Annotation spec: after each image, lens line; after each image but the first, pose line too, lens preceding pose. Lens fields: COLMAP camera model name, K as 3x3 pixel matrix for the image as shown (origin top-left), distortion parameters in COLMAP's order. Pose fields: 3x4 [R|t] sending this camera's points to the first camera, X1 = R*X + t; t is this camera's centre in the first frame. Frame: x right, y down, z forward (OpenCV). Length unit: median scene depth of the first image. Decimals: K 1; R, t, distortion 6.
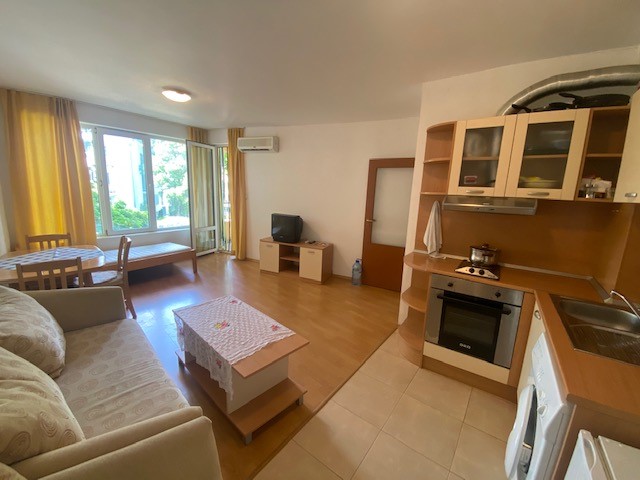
lens RADIAL K [[259.5, 0, 319.4], [0, 259.5, 237.6], [0, 0, 1]] dist [0.038637, -0.031907]
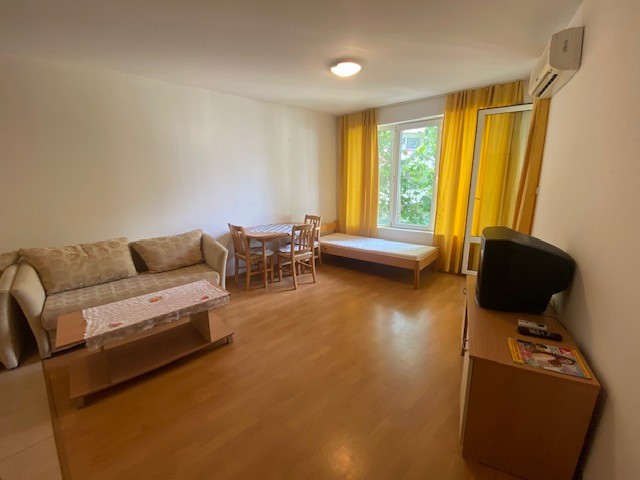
lens RADIAL K [[259.5, 0, 319.4], [0, 259.5, 237.6], [0, 0, 1]] dist [0.038637, -0.031907]
pose [[-0.067802, 0.170861, -0.982960, 0.434442], [-0.168608, 0.969094, 0.180081, -0.164656], [0.983349, 0.177944, -0.036898, 1.145728]]
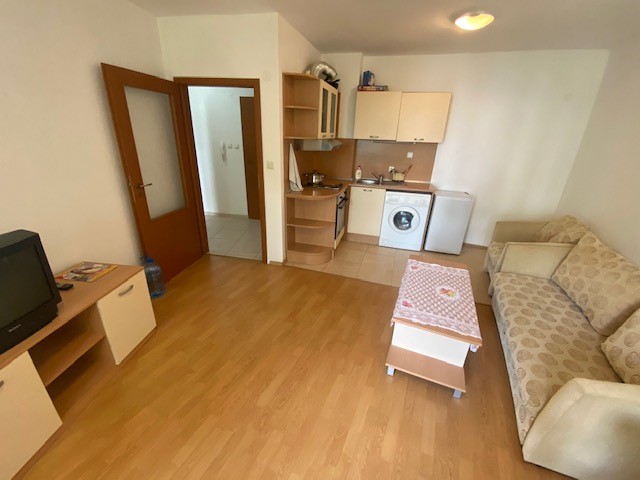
lens RADIAL K [[259.5, 0, 319.4], [0, 259.5, 237.6], [0, 0, 1]] dist [0.038637, -0.031907]
pose [[-0.325788, -0.403361, 0.855081, -0.678824], [0.118926, 0.879756, 0.460311, -0.261281], [-0.937933, 0.251655, -0.238644, 1.129905]]
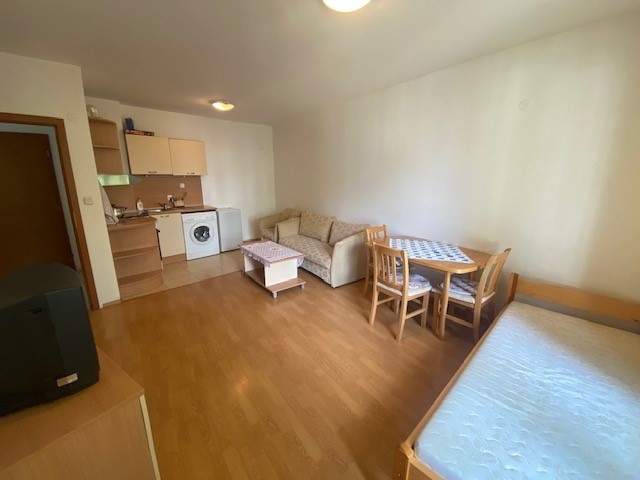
lens RADIAL K [[259.5, 0, 319.4], [0, 259.5, 237.6], [0, 0, 1]] dist [0.038637, -0.031907]
pose [[-0.985134, -0.081127, 0.151427, -0.660440], [-0.013284, 0.914801, 0.403686, -0.349454], [-0.171276, 0.395674, -0.902279, 1.791190]]
